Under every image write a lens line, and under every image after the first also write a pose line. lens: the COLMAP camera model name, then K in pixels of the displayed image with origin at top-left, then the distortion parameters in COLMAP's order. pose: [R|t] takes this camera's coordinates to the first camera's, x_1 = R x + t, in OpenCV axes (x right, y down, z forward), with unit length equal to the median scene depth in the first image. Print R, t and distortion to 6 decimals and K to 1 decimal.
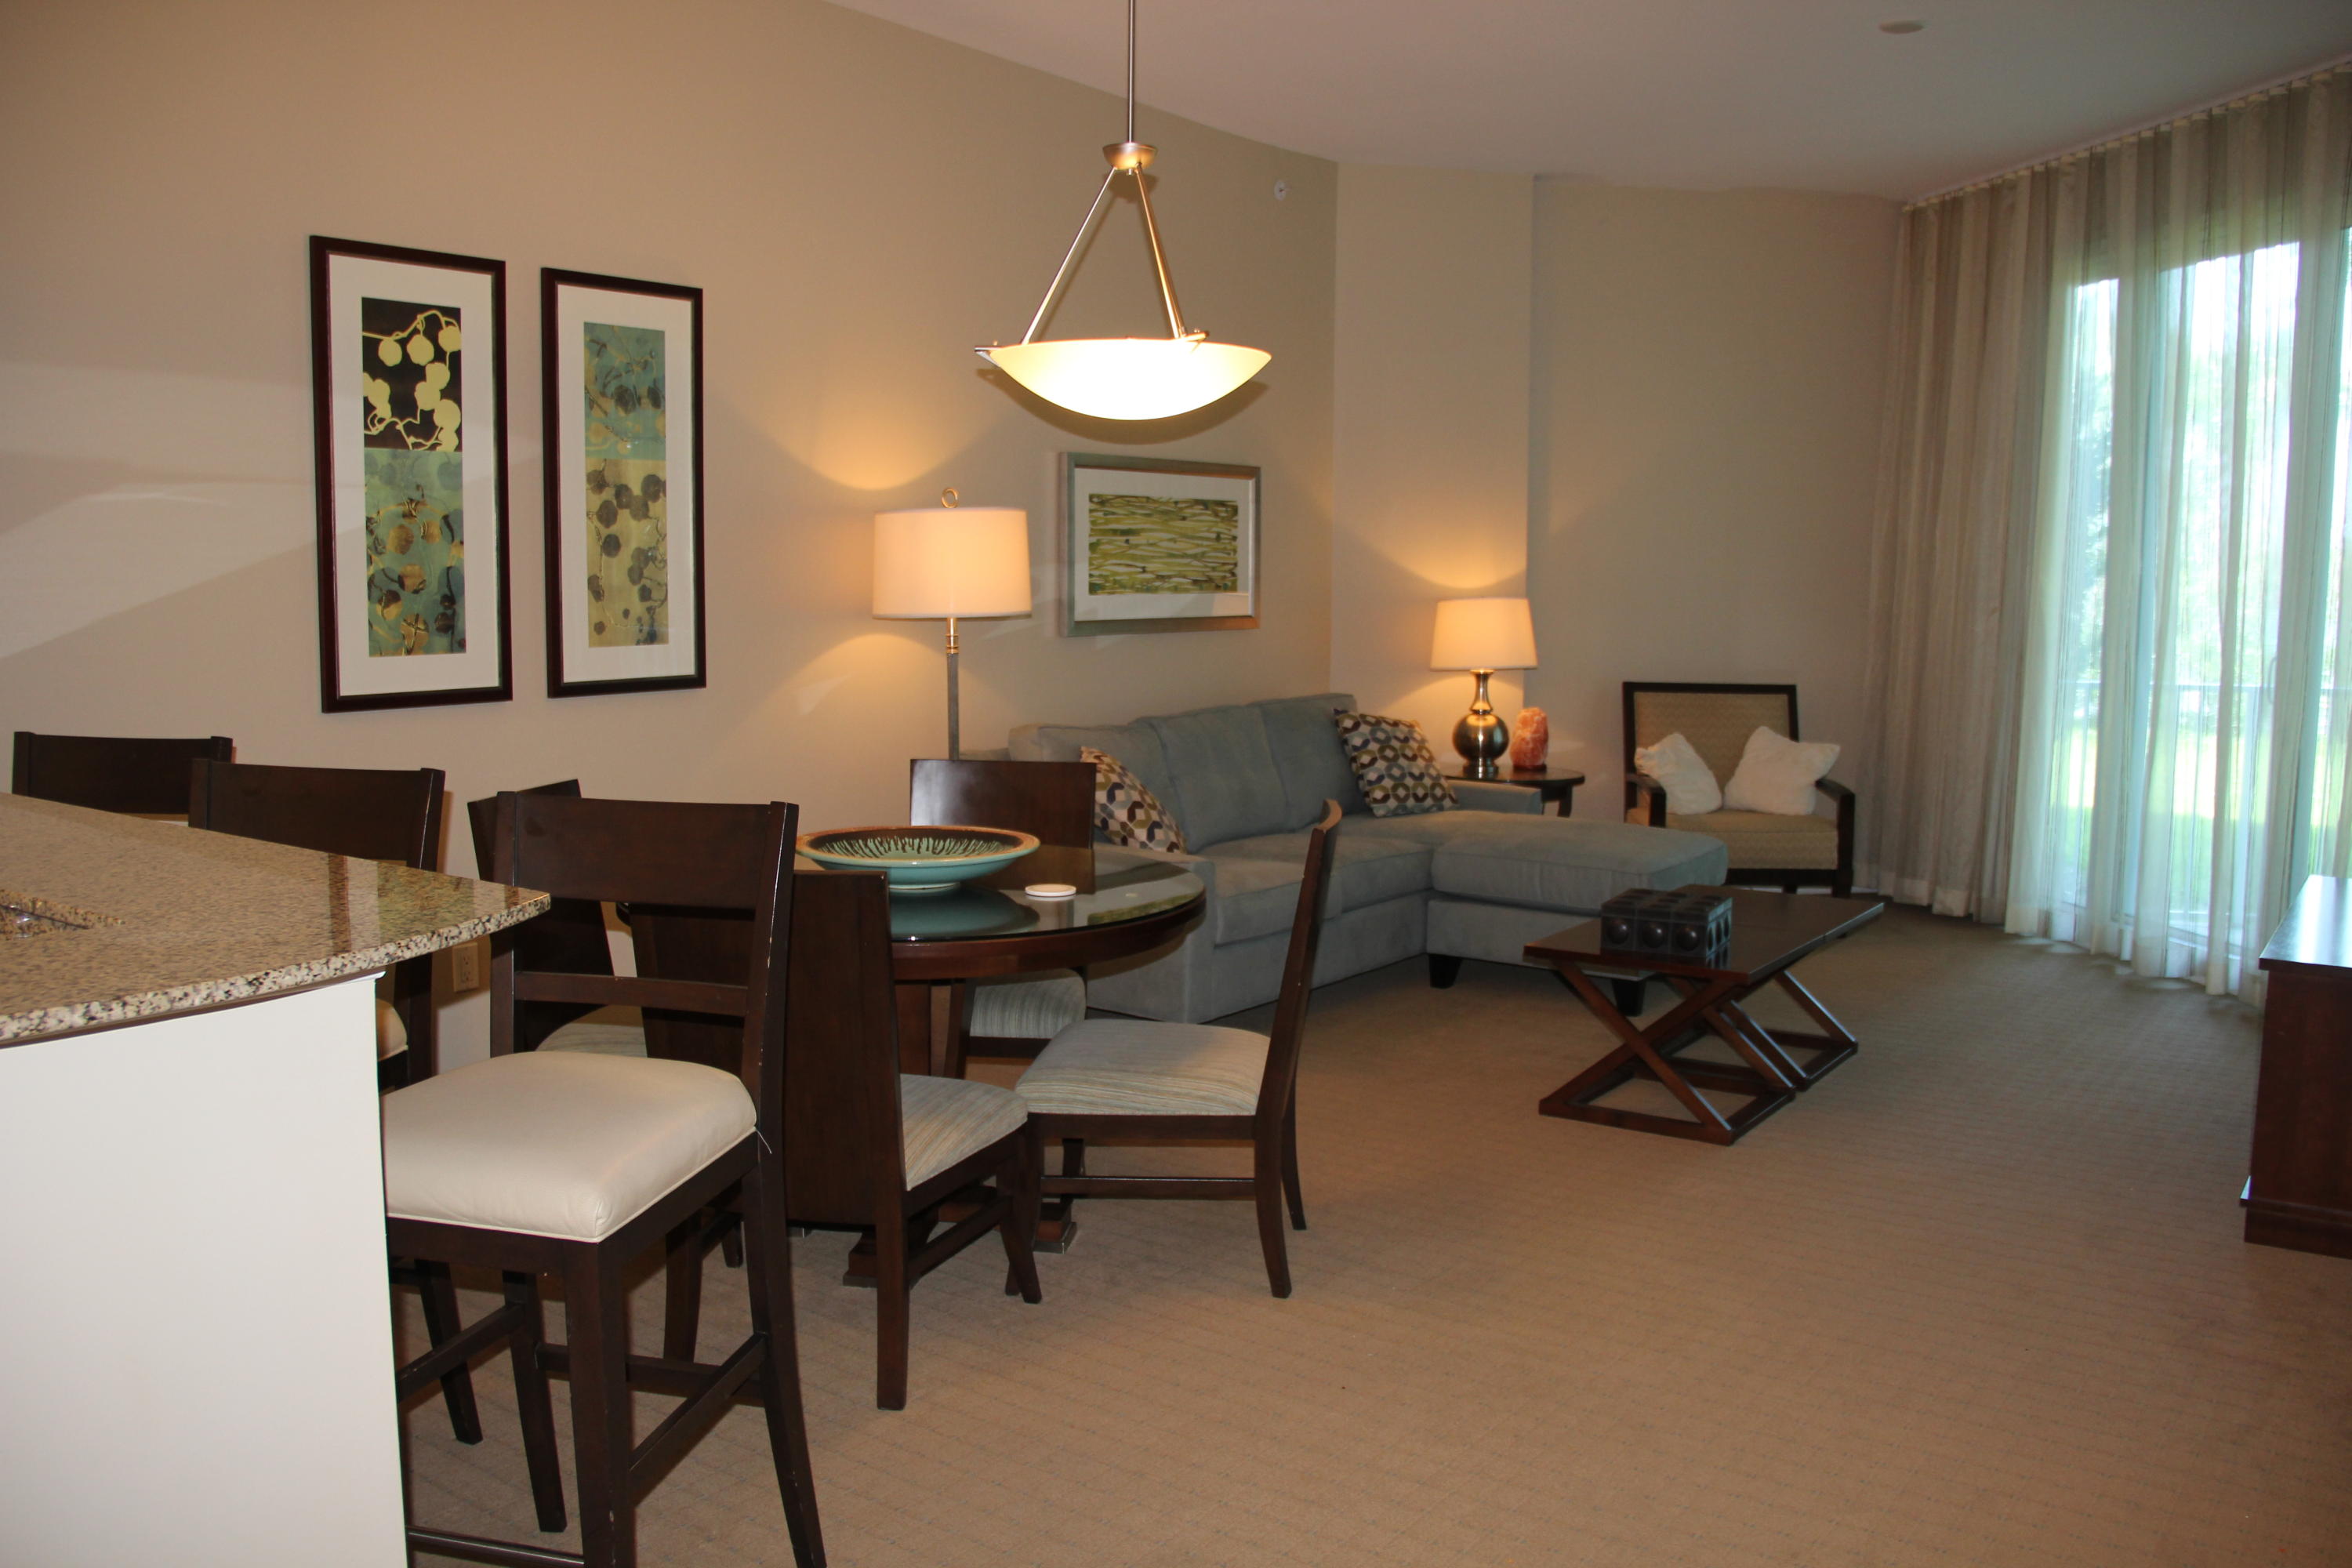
lens RADIAL K [[1937.4, 0, 1194.8], [0, 1937.4, 783.6], [0, 0, 1]] dist [-0.159511, 0.104674]
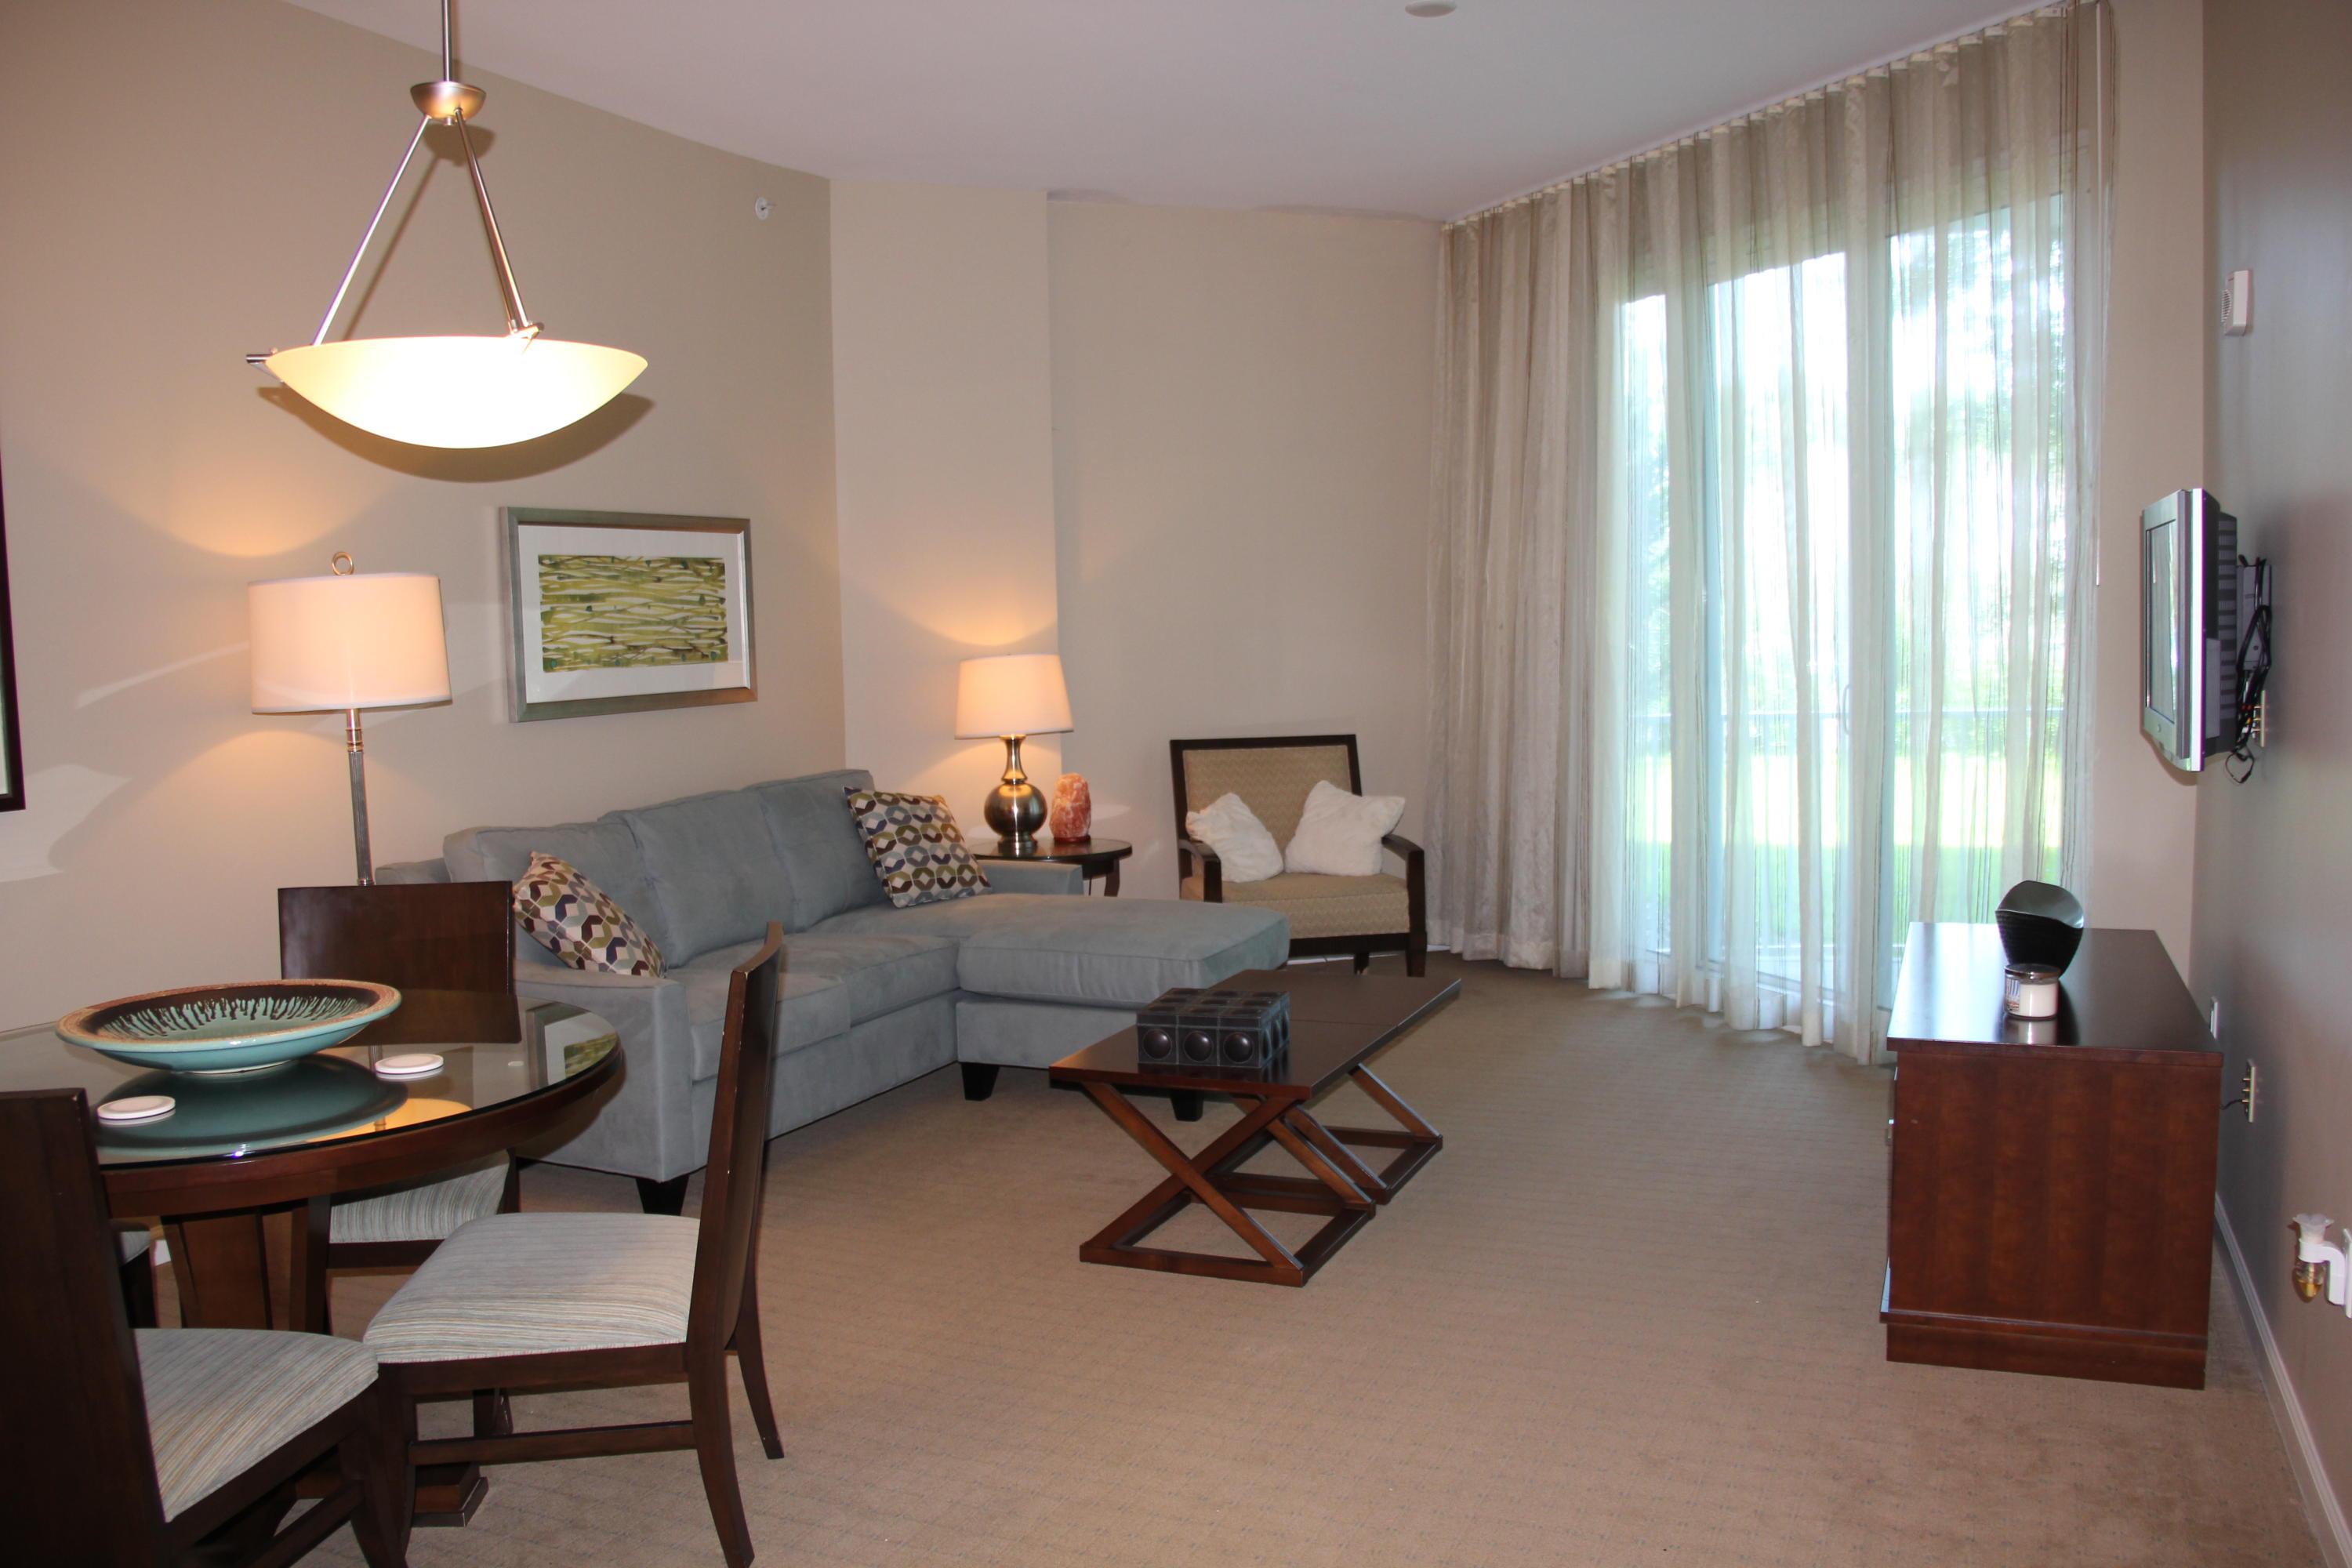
lens RADIAL K [[1937.4, 0, 1162.6], [0, 1937.4, 779.1], [0, 0, 1]] dist [-0.159511, 0.104674]
pose [[0.979107, -0.048411, 0.197499, 0.045050], [0.054667, 0.998157, -0.026349, -0.012983], [-0.195860, 0.036595, 0.979949, 0.119265]]
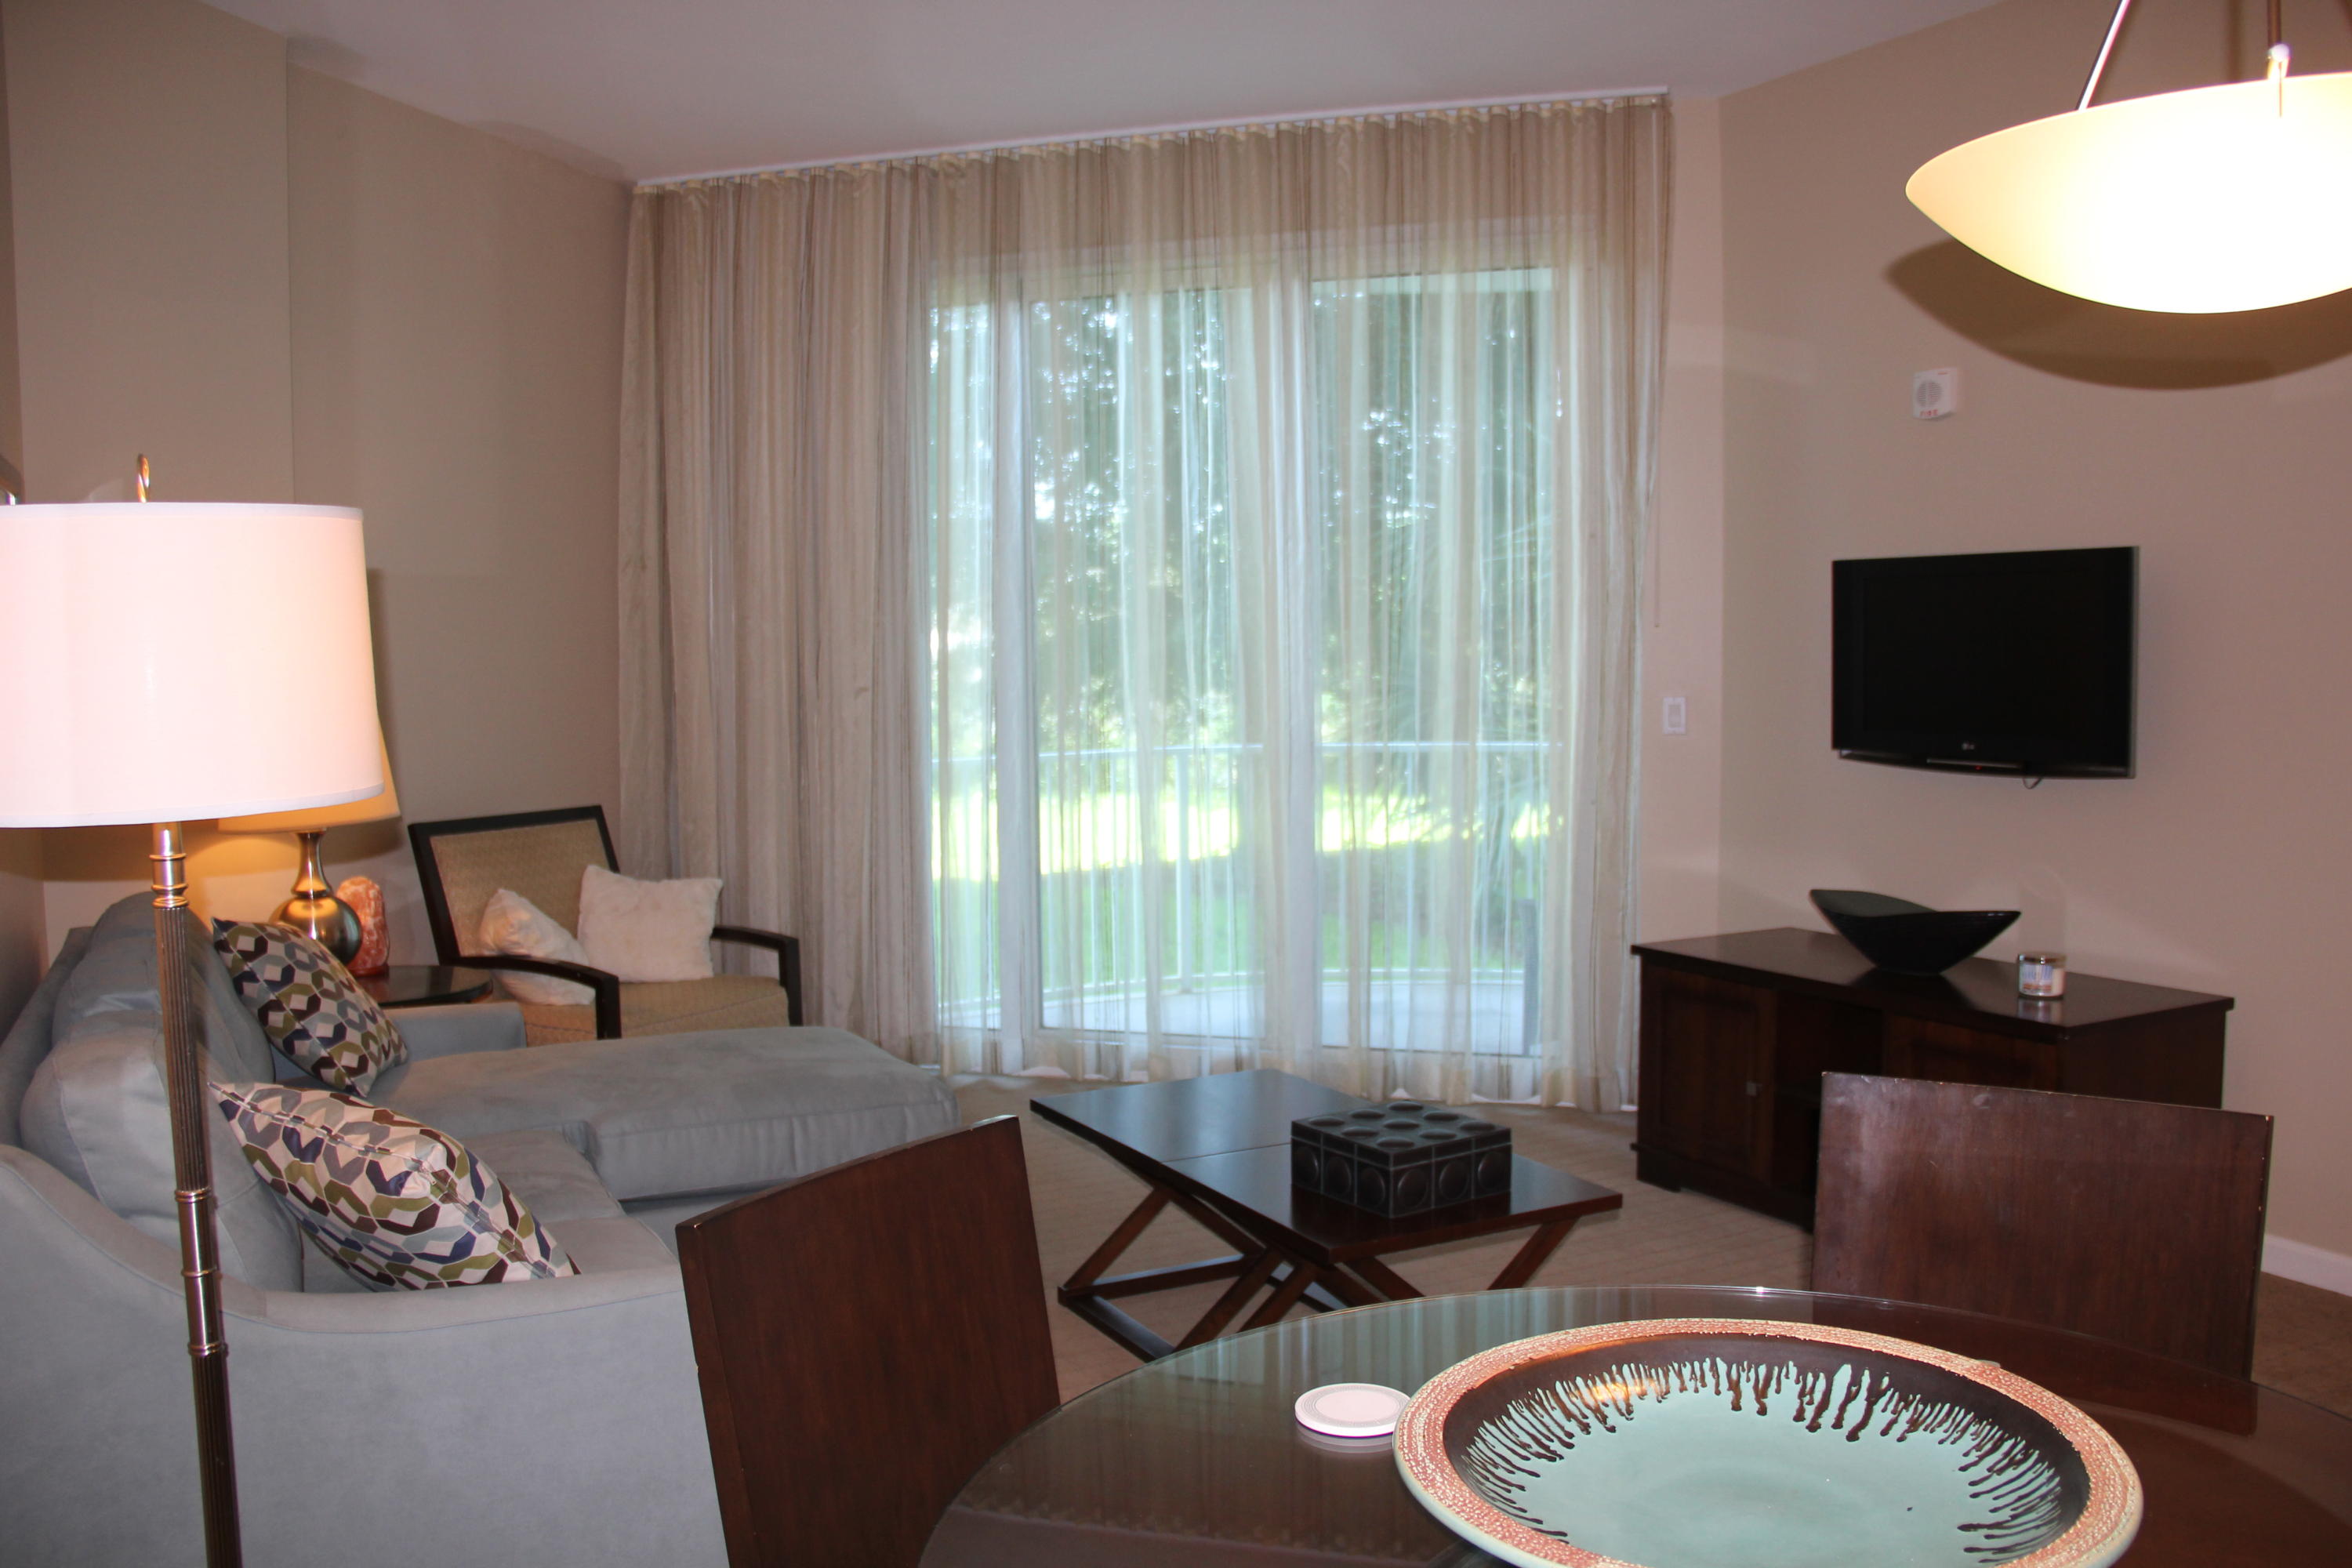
lens RADIAL K [[1937.4, 0, 1178.3], [0, 1937.4, 789.7], [0, 0, 1]] dist [-0.159511, 0.104674]
pose [[0.487255, -0.079085, 0.869671, -0.281710], [0.119060, 0.992608, 0.023558, -0.062112], [-0.865106, 0.092064, 0.493069, 0.562048]]
